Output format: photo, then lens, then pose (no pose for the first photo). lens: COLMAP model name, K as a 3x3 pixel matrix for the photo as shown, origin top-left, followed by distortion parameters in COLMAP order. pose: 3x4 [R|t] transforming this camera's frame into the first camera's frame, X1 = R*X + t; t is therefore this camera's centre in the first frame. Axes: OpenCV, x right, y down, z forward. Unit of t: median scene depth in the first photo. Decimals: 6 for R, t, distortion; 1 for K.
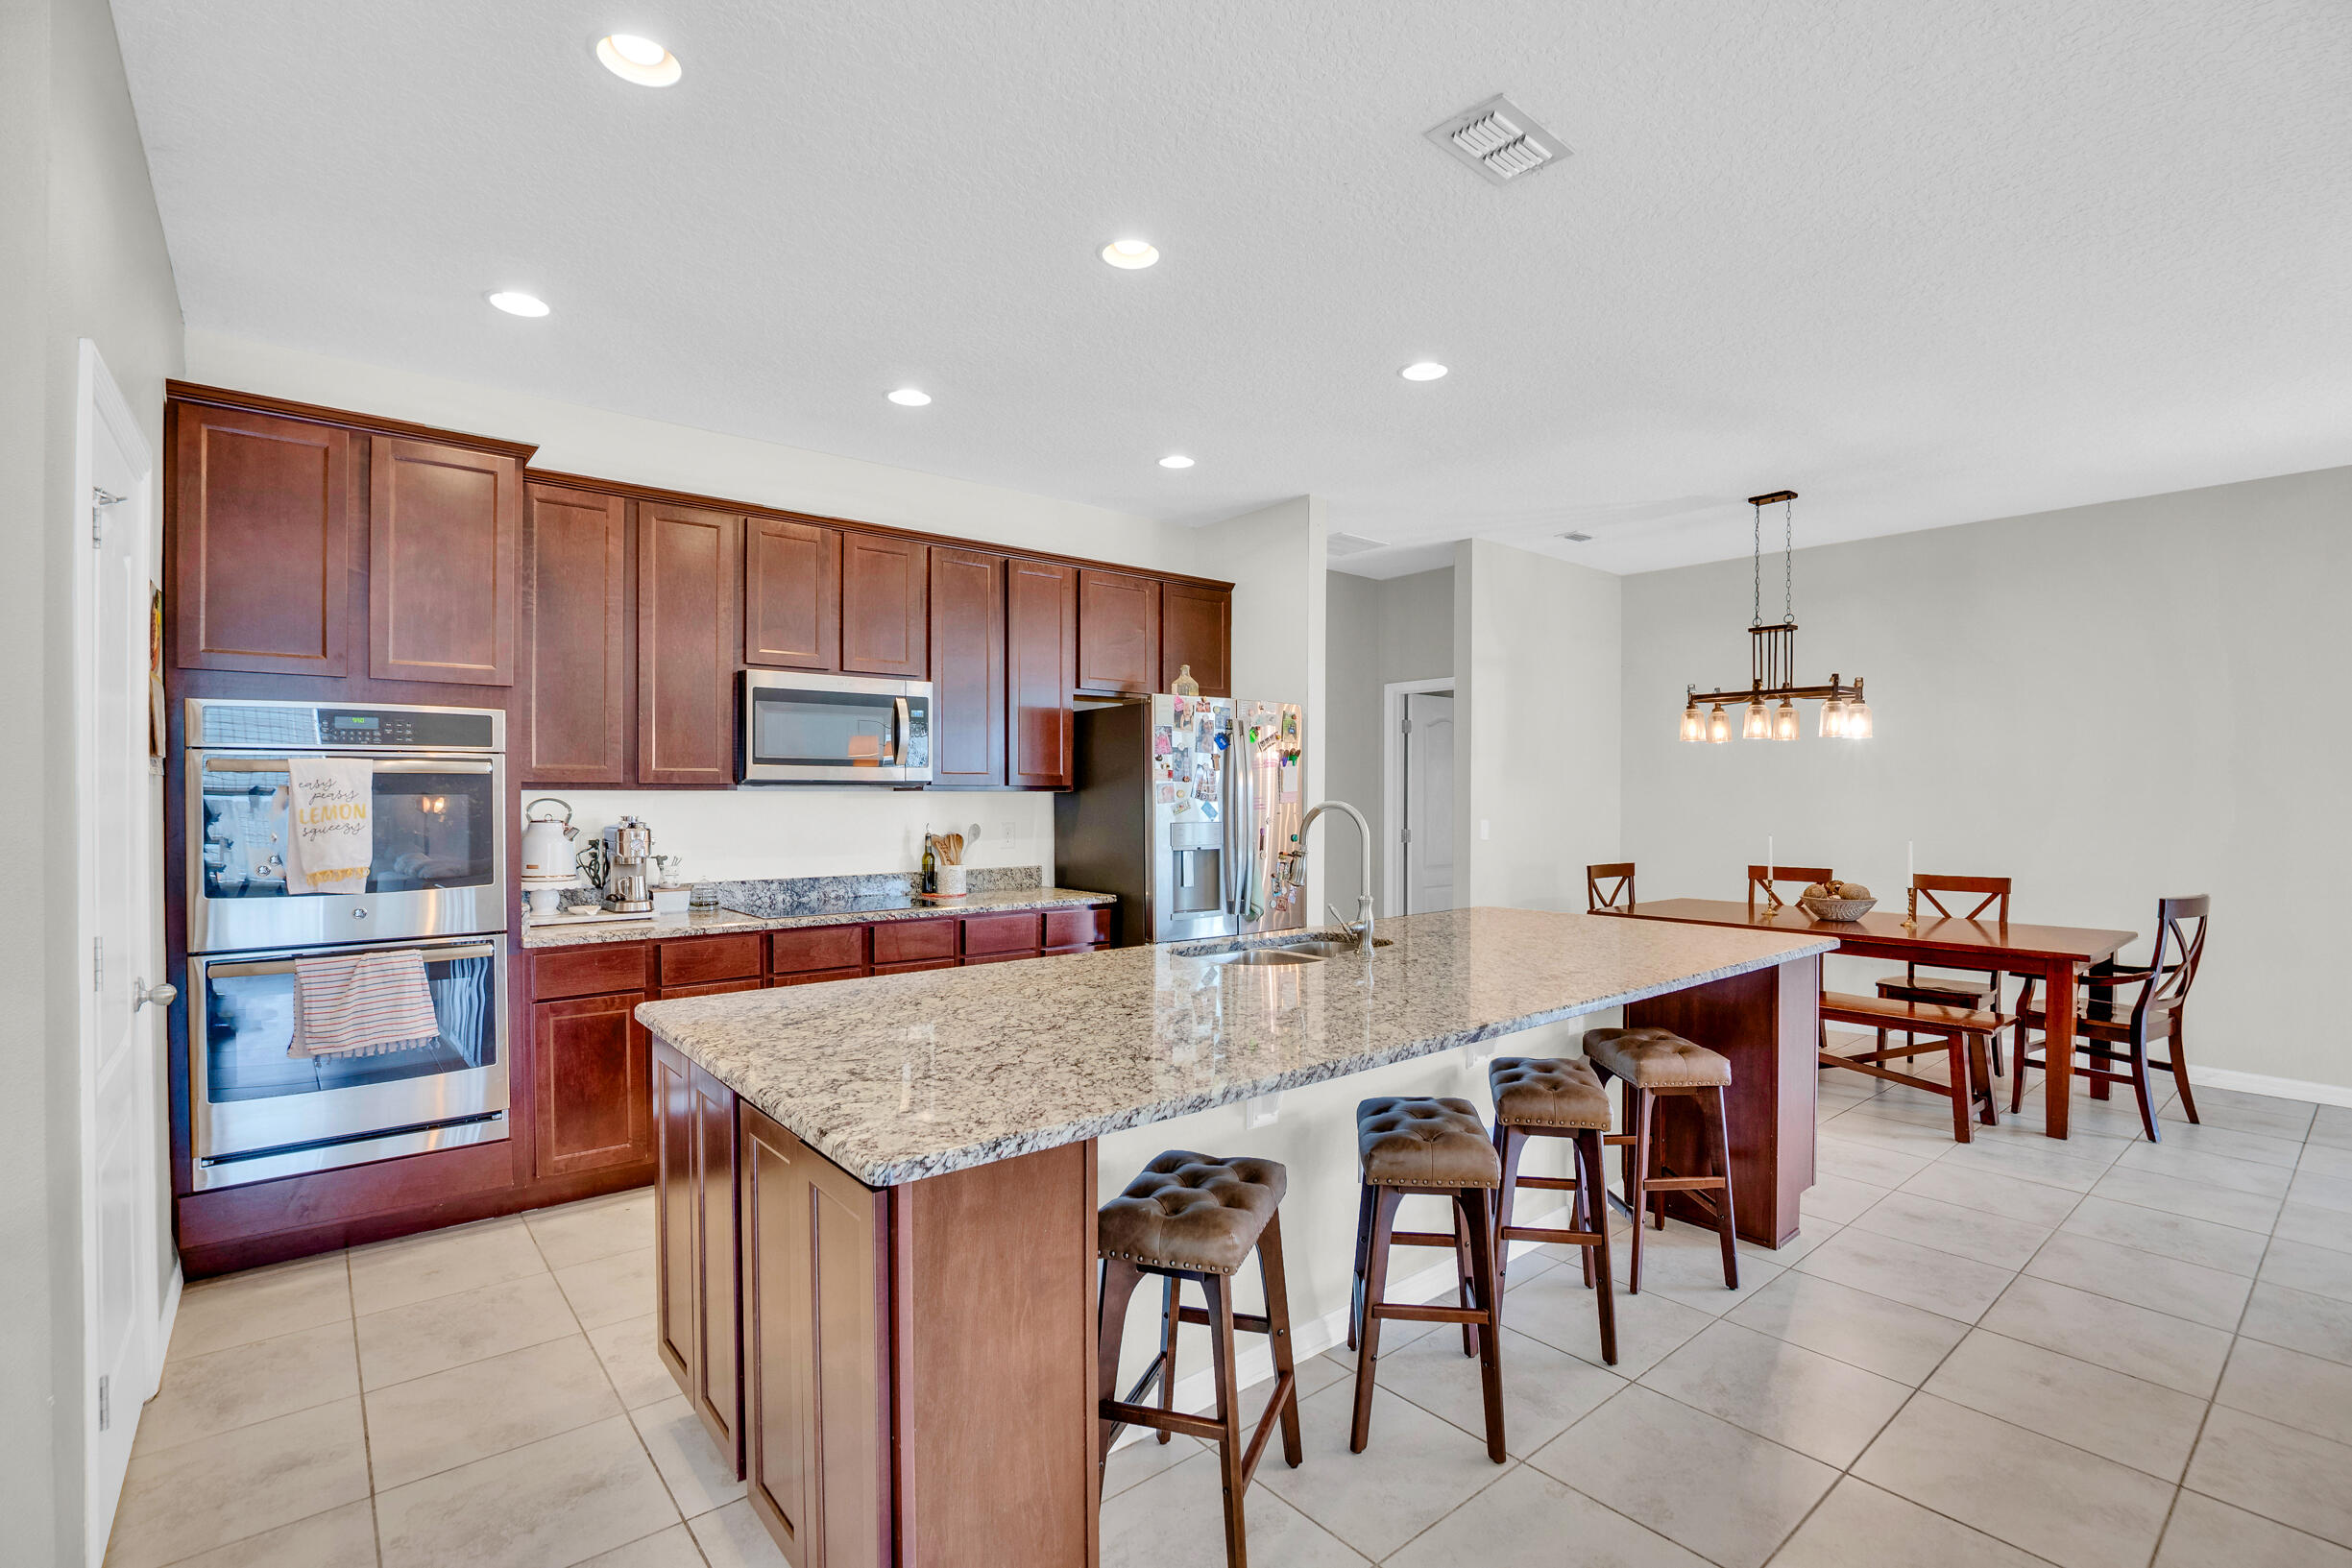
lens RADIAL K [[1081.4, 0, 1196.0], [0, 1081.4, 803.1], [0, 0, 1]] dist [-0.046100, 0.014131]
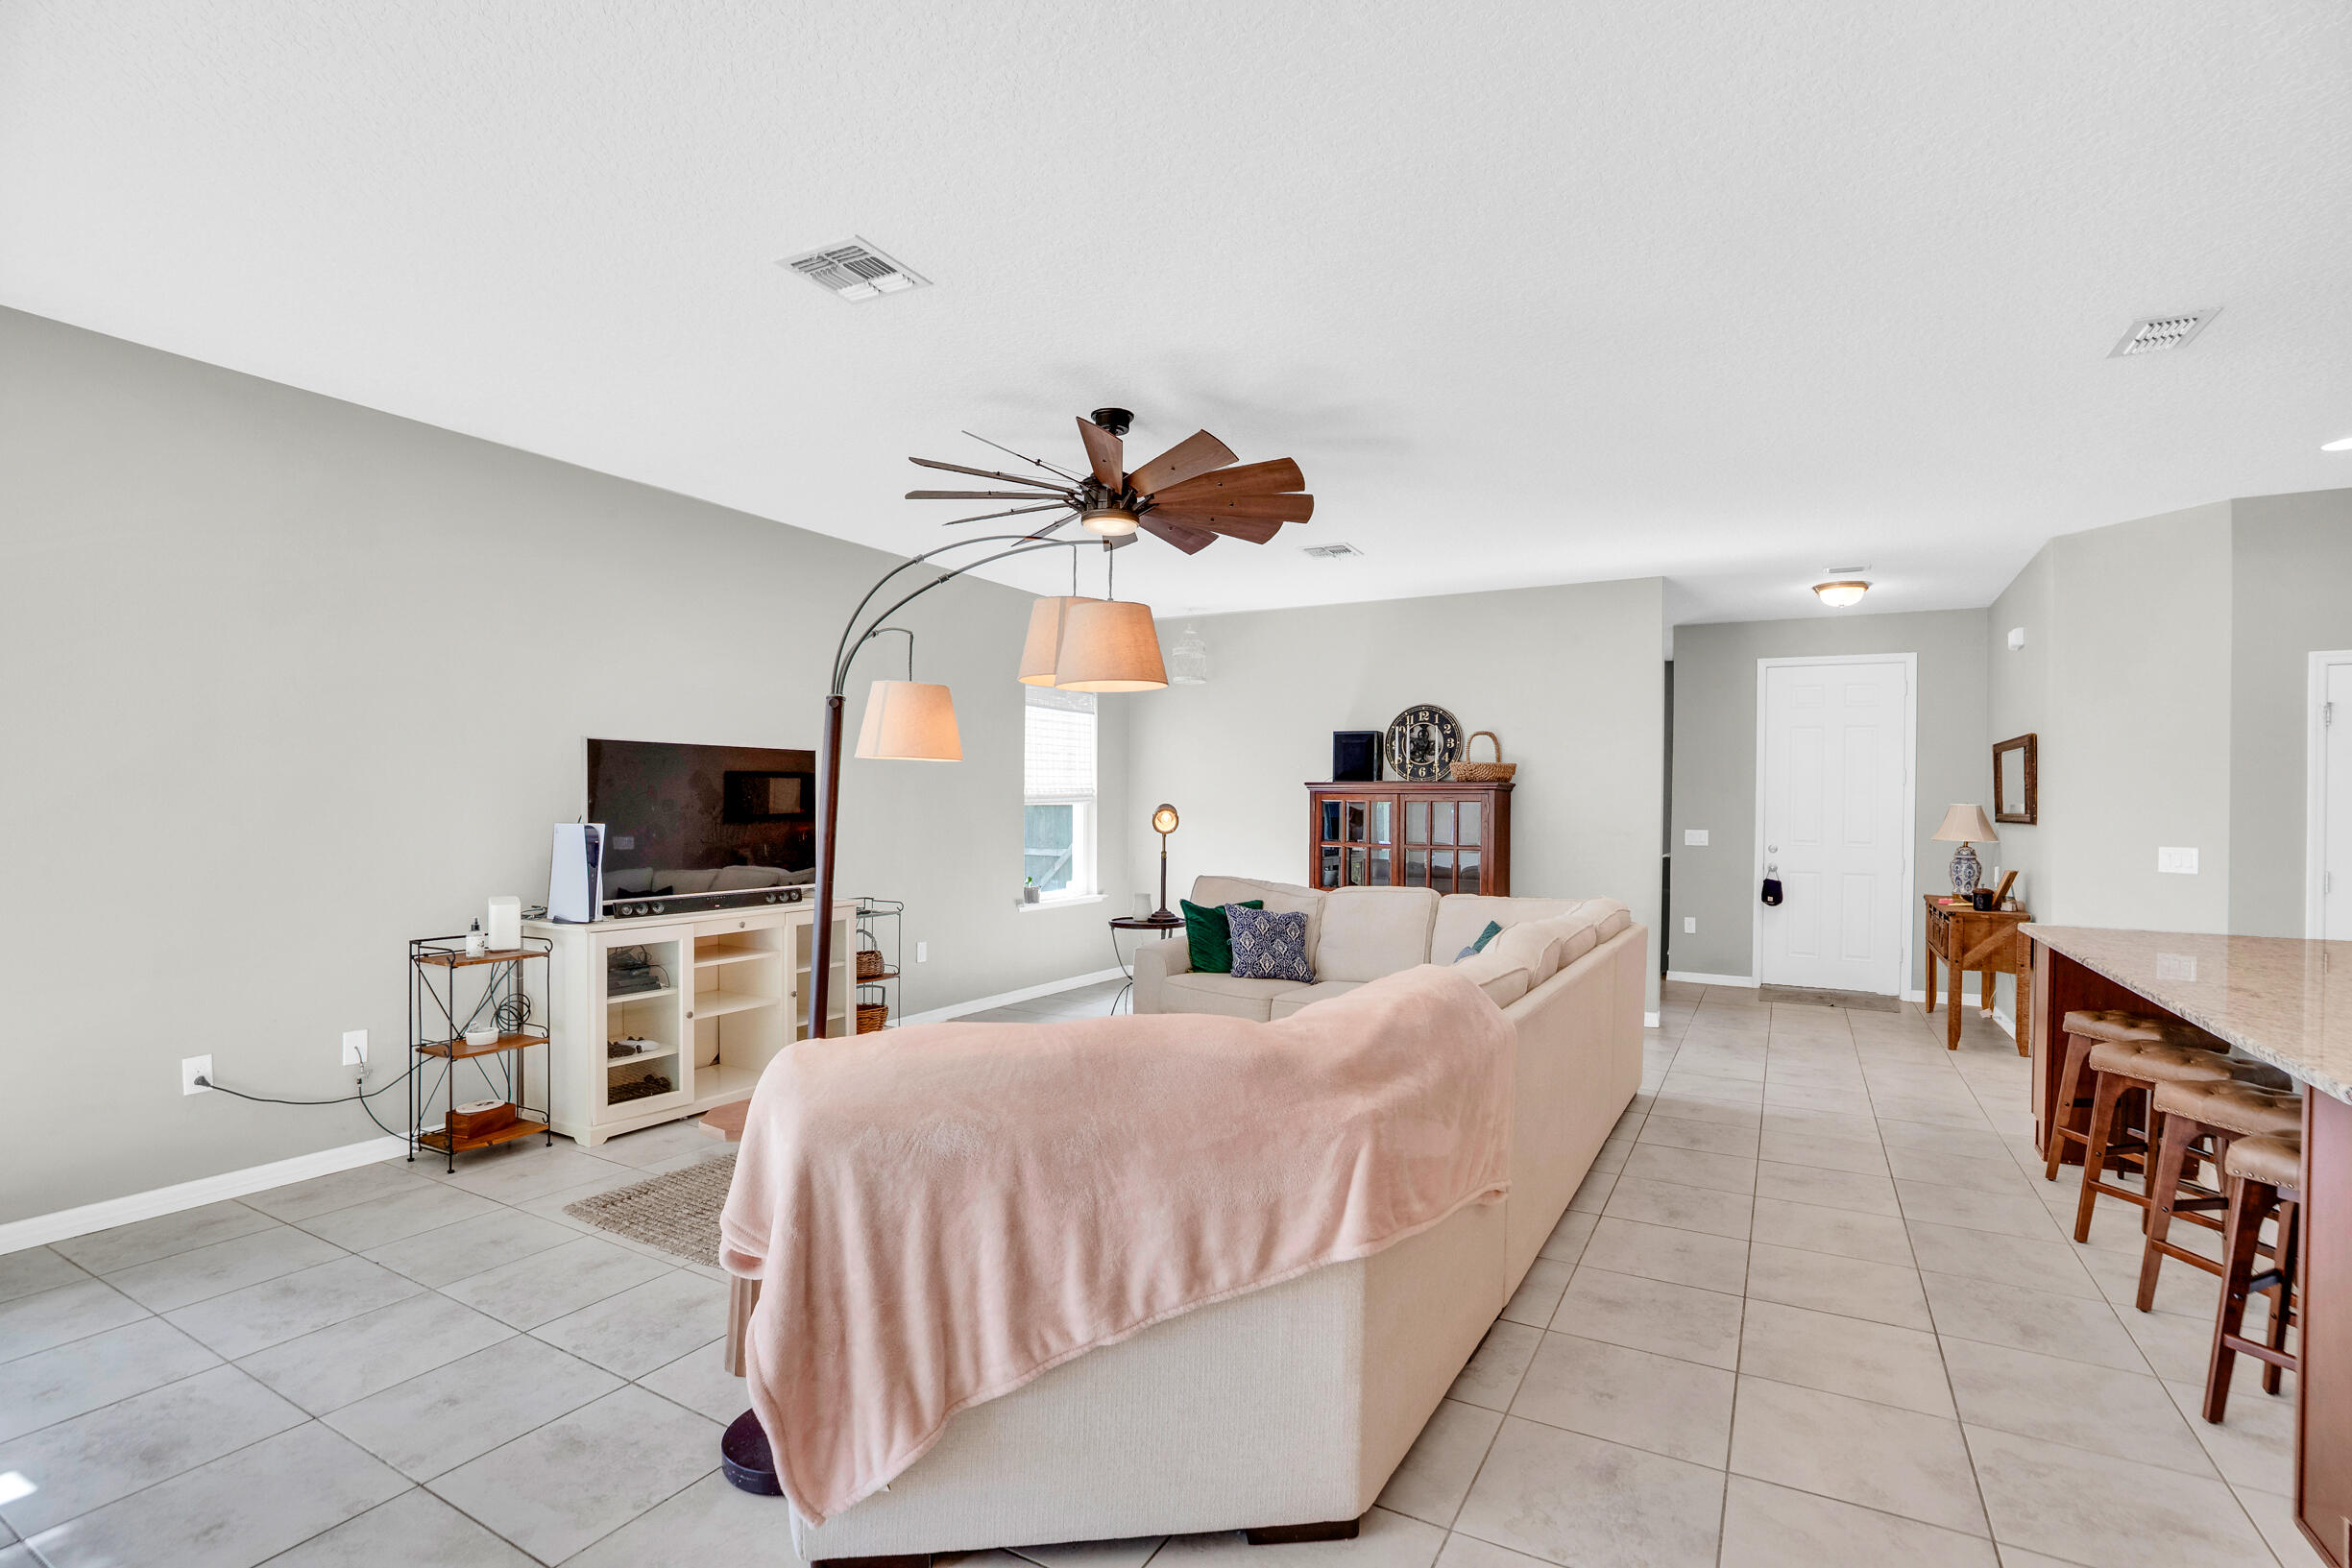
lens RADIAL K [[1081.4, 0, 1196.0], [0, 1081.4, 803.1], [0, 0, 1]] dist [-0.046100, 0.014131]
pose [[-0.935471, -0.012433, -0.353186, 0.984392], [-0.018316, 0.999744, 0.013318, -0.010329], [0.352929, 0.018927, -0.935458, 0.944814]]
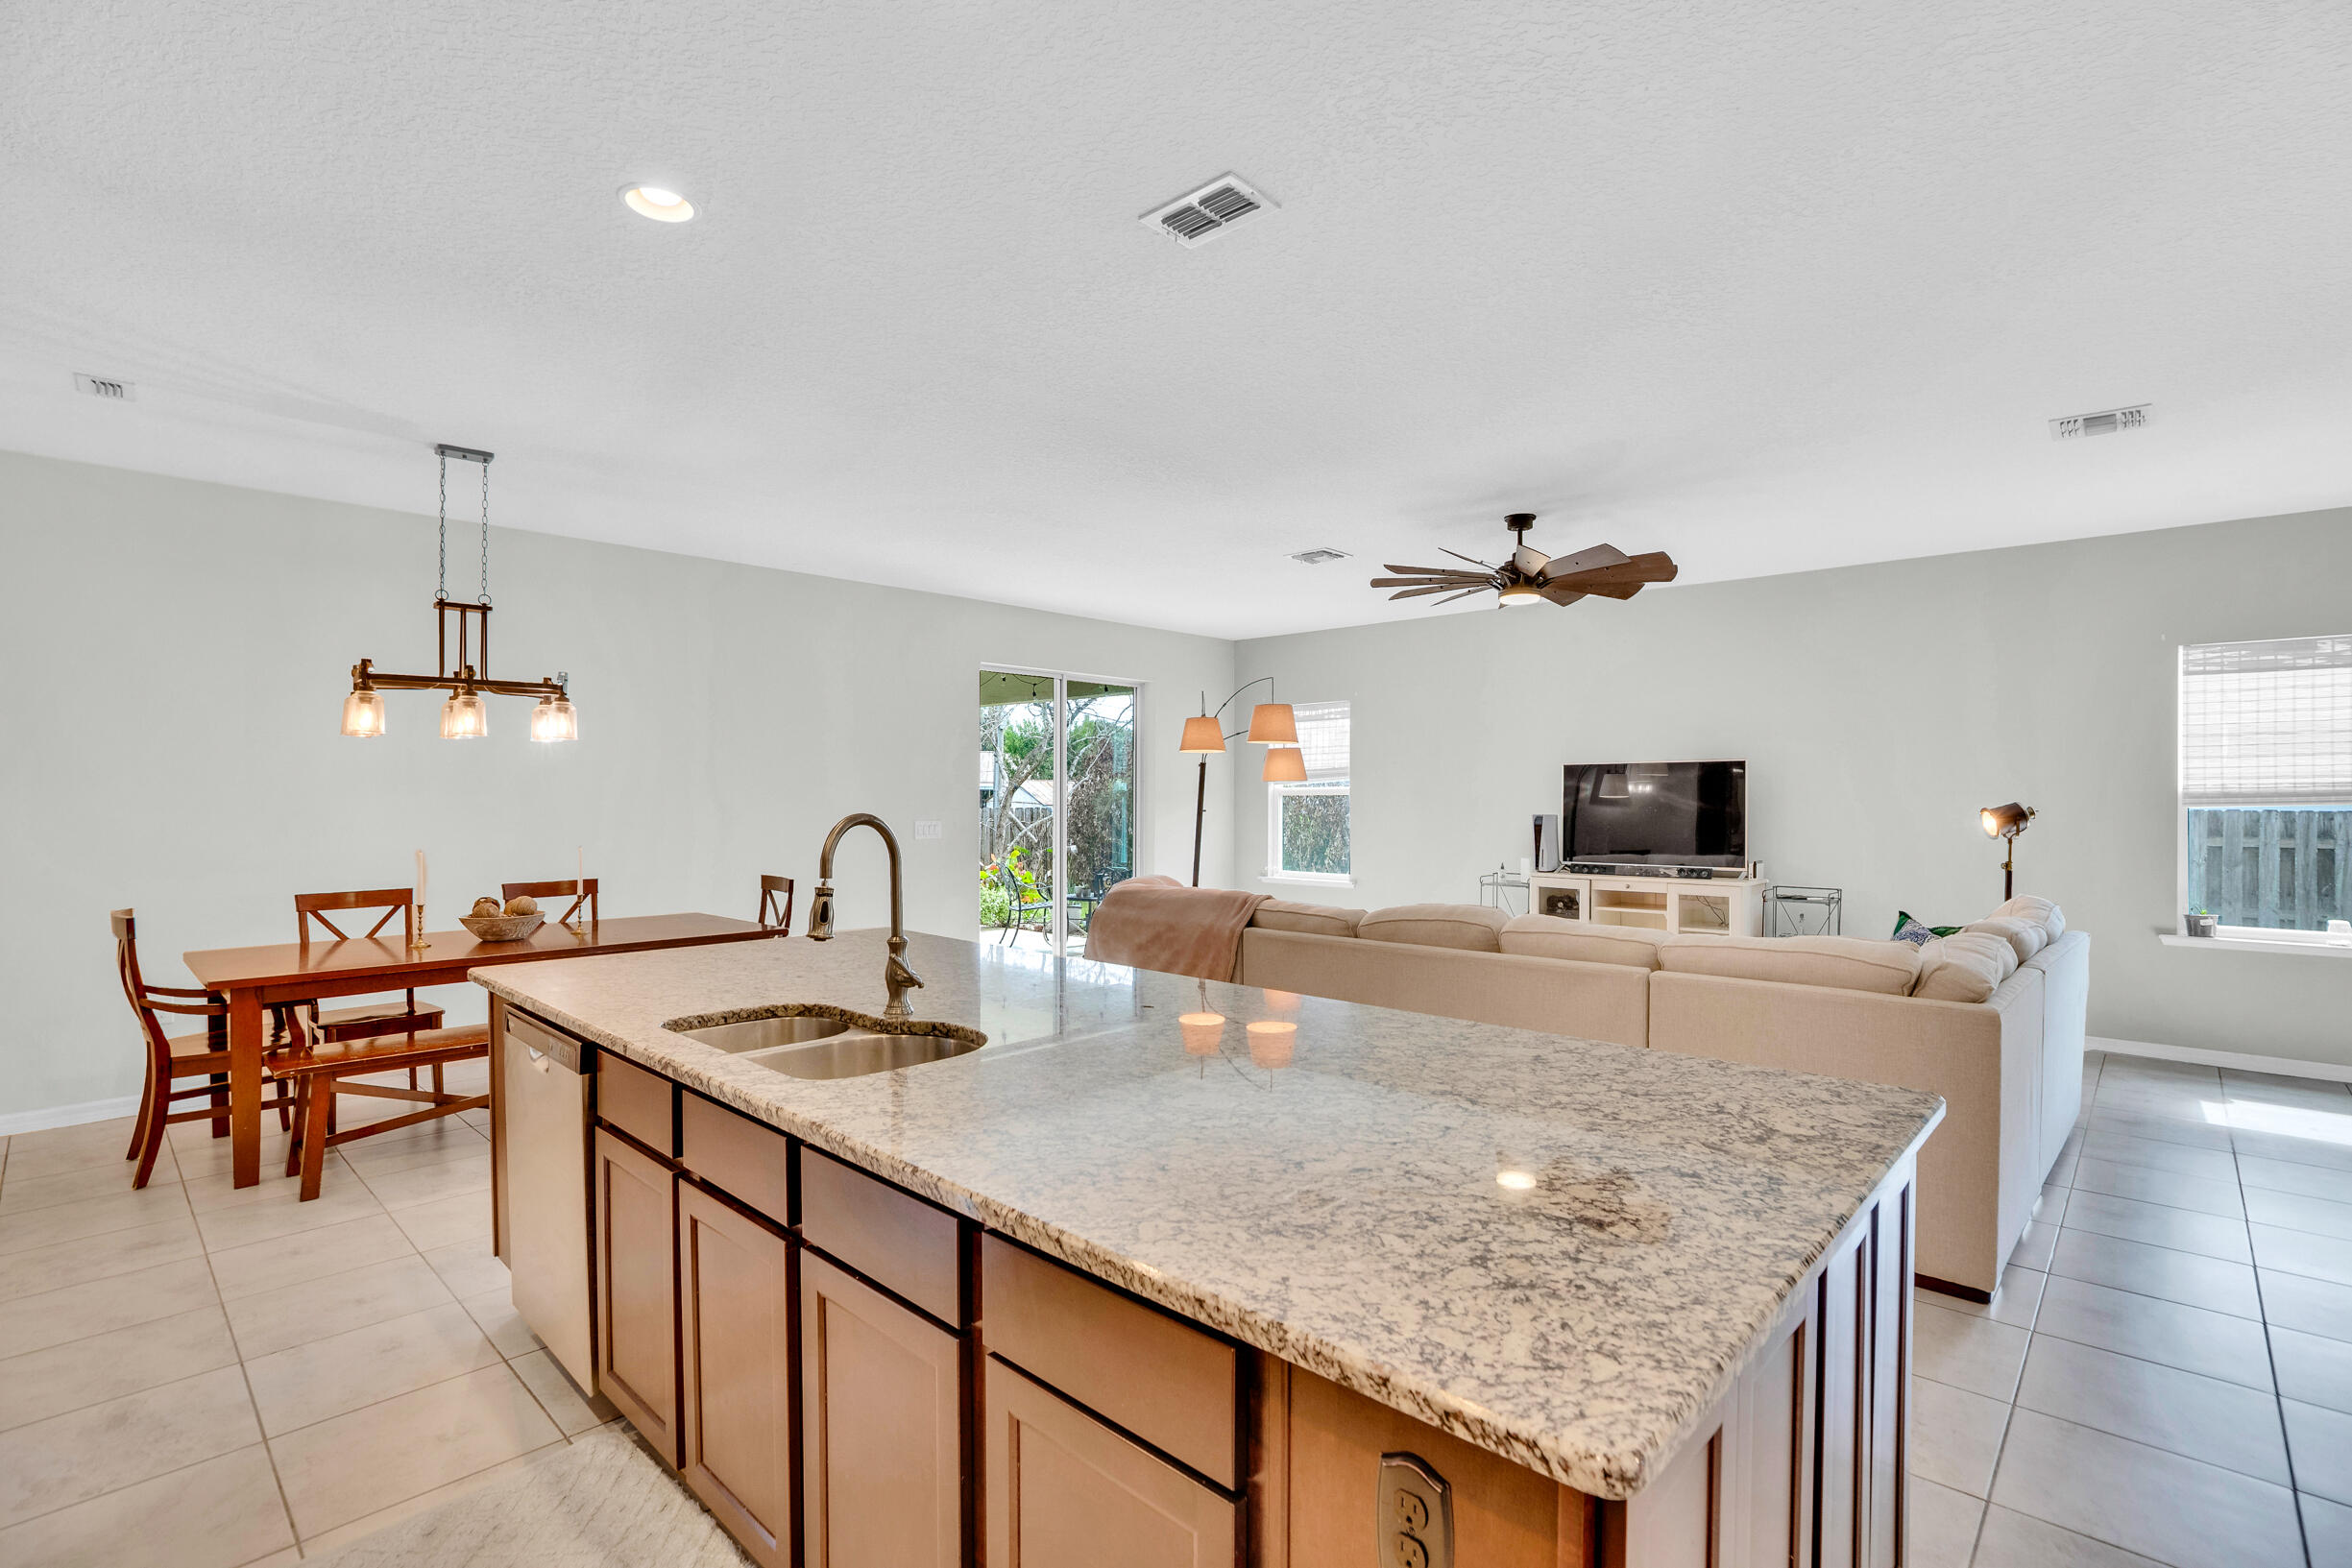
lens RADIAL K [[1093.7, 0, 1201.8], [0, 1093.7, 796.9], [0, 0, 1]] dist [-0.032831, 0.012595]
pose [[-0.133153, -0.001834, 0.991094, -0.437746], [0.012269, 0.999919, 0.003498, -0.009897], [-0.991020, 0.012625, -0.133120, 0.614098]]
